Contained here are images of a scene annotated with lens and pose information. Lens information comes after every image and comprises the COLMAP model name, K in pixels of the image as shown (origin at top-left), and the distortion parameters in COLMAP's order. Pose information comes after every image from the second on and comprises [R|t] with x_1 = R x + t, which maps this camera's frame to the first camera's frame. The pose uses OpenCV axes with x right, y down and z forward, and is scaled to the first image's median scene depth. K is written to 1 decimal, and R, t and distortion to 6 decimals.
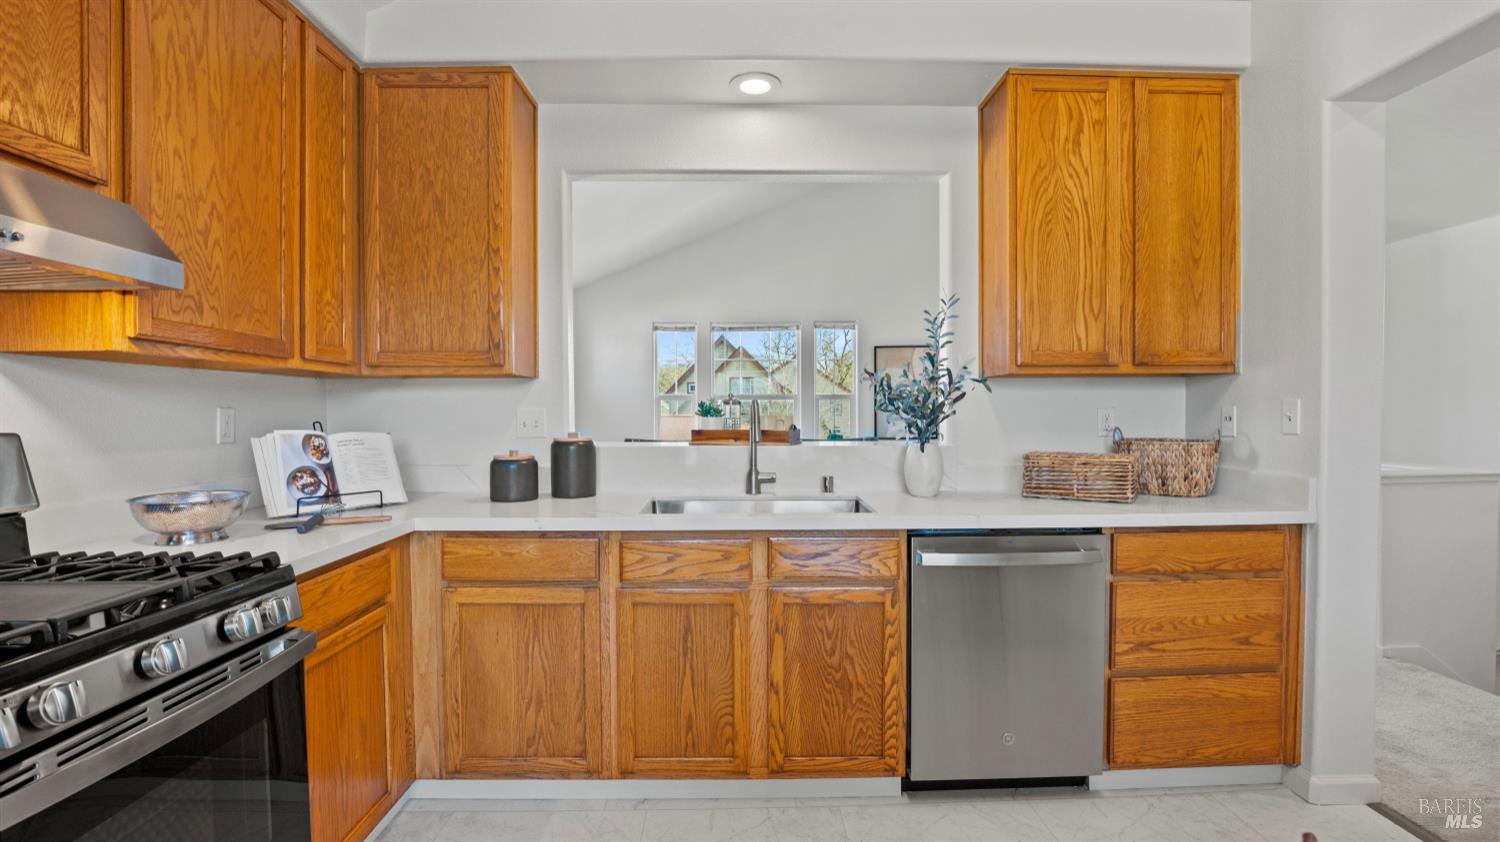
lens RADIAL K [[694.2, 0, 747.9], [0, 694.2, 420.2], [0, 0, 1]] dist [-0.019810, -0.000598]
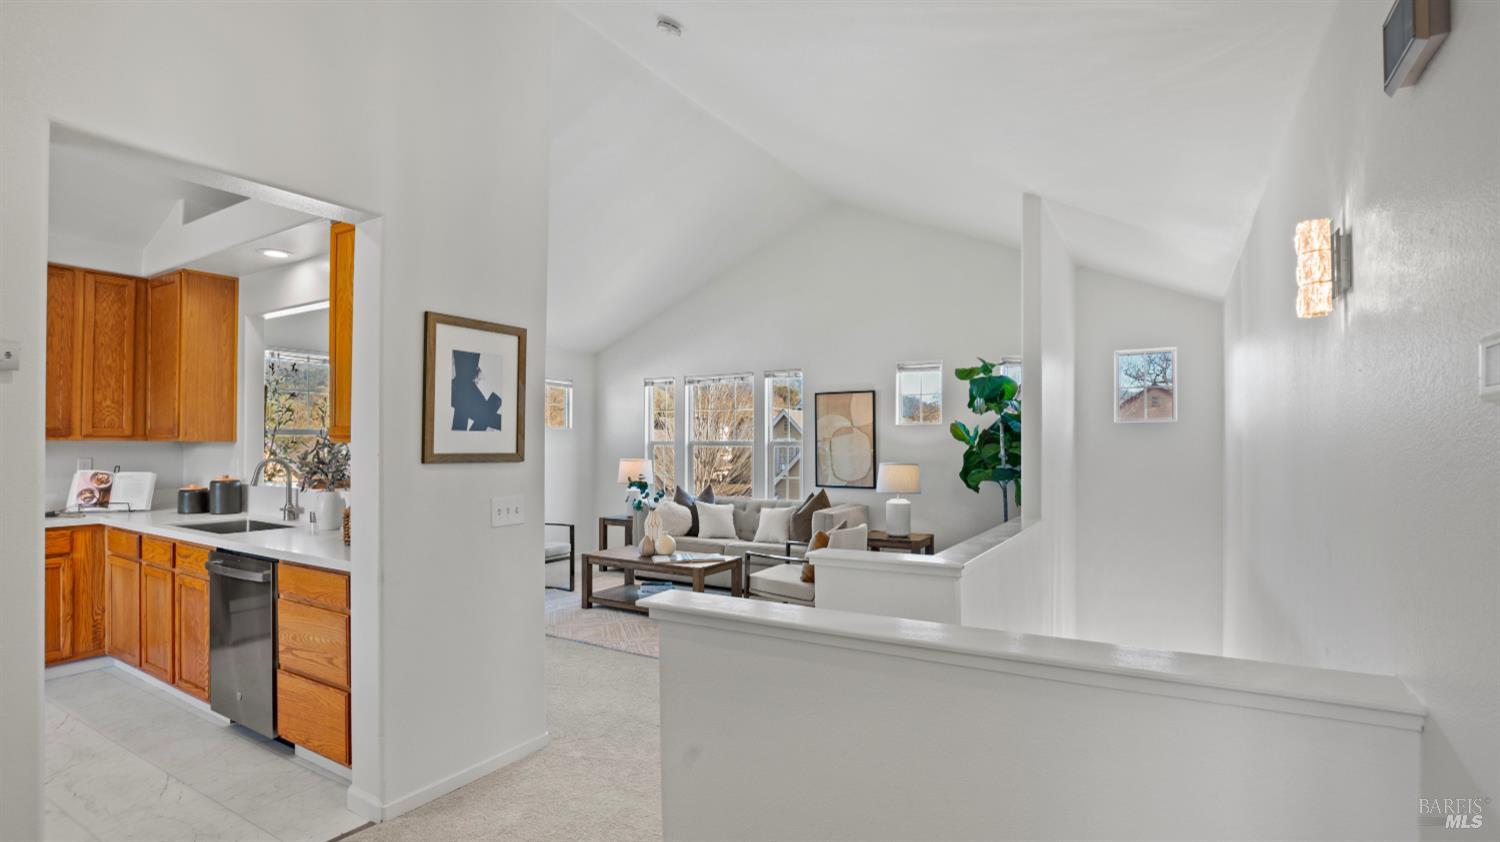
lens RADIAL K [[694.2, 0, 753.4], [0, 694.2, 432.2], [0, 0, 1]] dist [-0.019810, -0.000598]
pose [[0.853650, -0.002042, -0.520843, 1.894913], [-0.013980, 0.999542, -0.026831, -0.065370], [0.520660, 0.030186, 0.853231, 0.280548]]
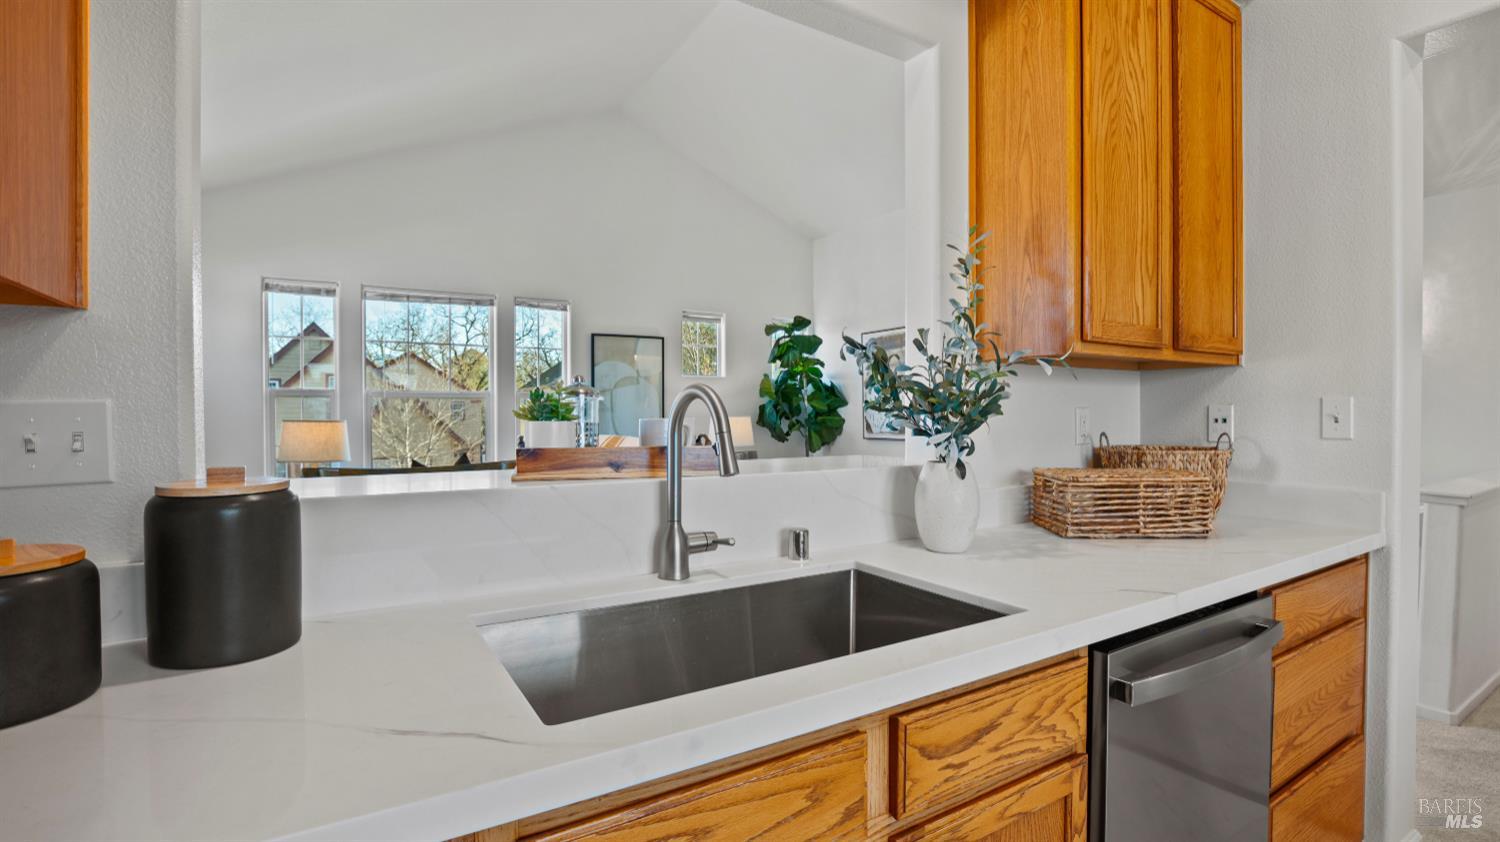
lens RADIAL K [[694.2, 0, 763.8], [0, 694.2, 419.7], [0, 0, 1]] dist [-0.019810, -0.000598]
pose [[0.852821, -0.003377, 0.522193, -0.212943], [0.006116, 0.999975, -0.003520, -0.003732], [-0.522168, 0.006196, 0.852820, 0.599708]]
